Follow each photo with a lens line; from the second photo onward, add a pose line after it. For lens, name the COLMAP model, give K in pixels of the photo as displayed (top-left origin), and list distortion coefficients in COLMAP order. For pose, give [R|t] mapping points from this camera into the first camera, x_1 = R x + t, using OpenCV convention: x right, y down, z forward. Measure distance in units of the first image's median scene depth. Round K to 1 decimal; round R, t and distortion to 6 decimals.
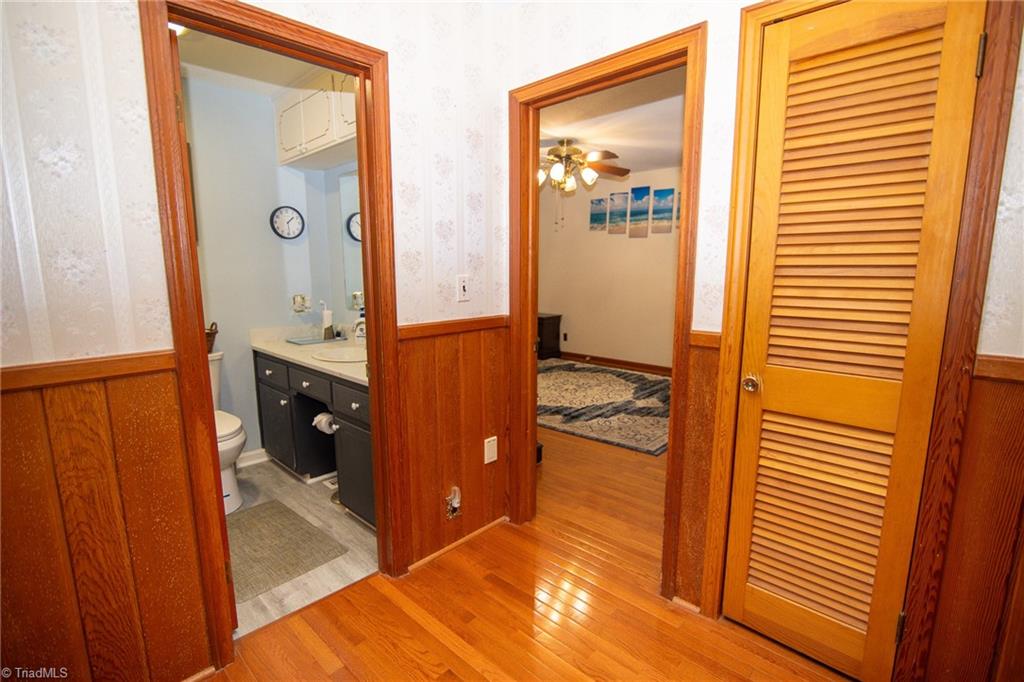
lens RADIAL K [[480.7, 0, 511.7], [0, 480.7, 349.6], [0, 0, 1]] dist [-0.003473, -0.000138]
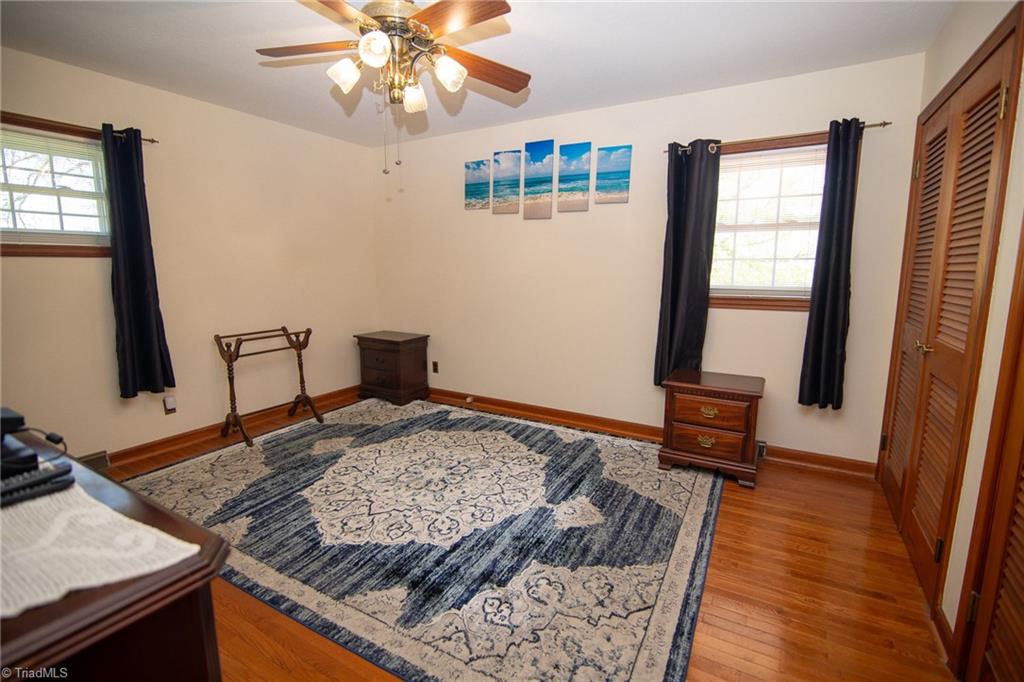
lens RADIAL K [[466.9, 0, 508.1], [0, 466.9, 336.0], [0, 0, 1]] dist [-0.019407, -0.000469]
pose [[0.974625, -0.029425, 0.221903, 0.079711], [0.034224, 0.999255, -0.017810, -0.065379], [-0.221214, 0.024952, 0.974906, 0.401259]]
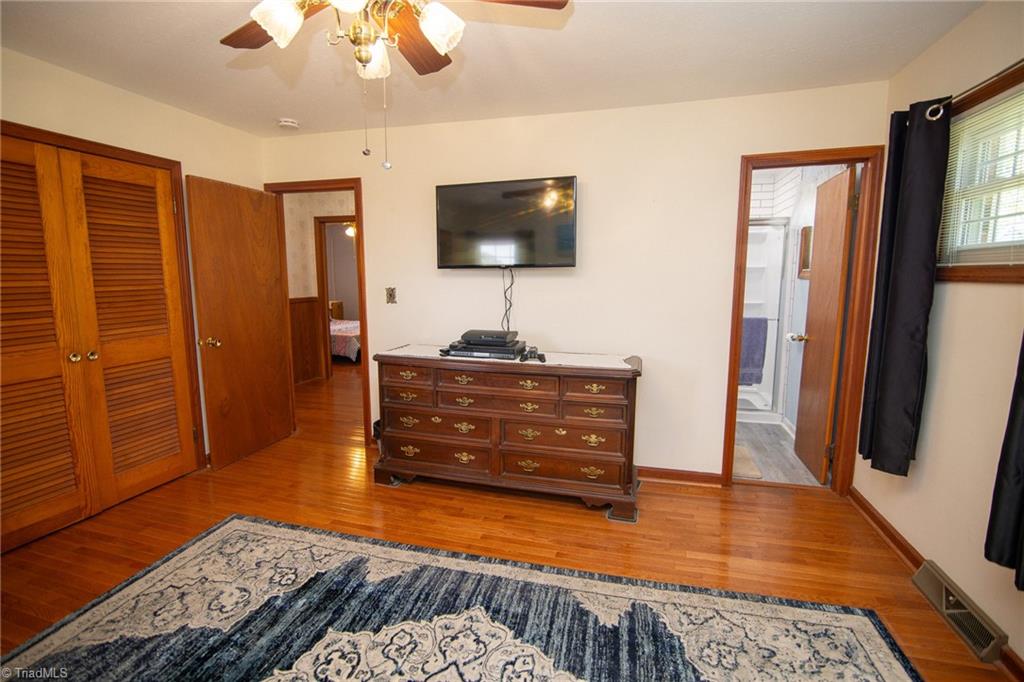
lens RADIAL K [[466.9, 0, 514.3], [0, 466.9, 340.9], [0, 0, 1]] dist [-0.019407, -0.000469]
pose [[-0.880764, 0.062667, -0.469390, 0.134142], [-0.082049, 0.956020, 0.281592, -0.186864], [0.466393, 0.286529, -0.836886, 1.035154]]
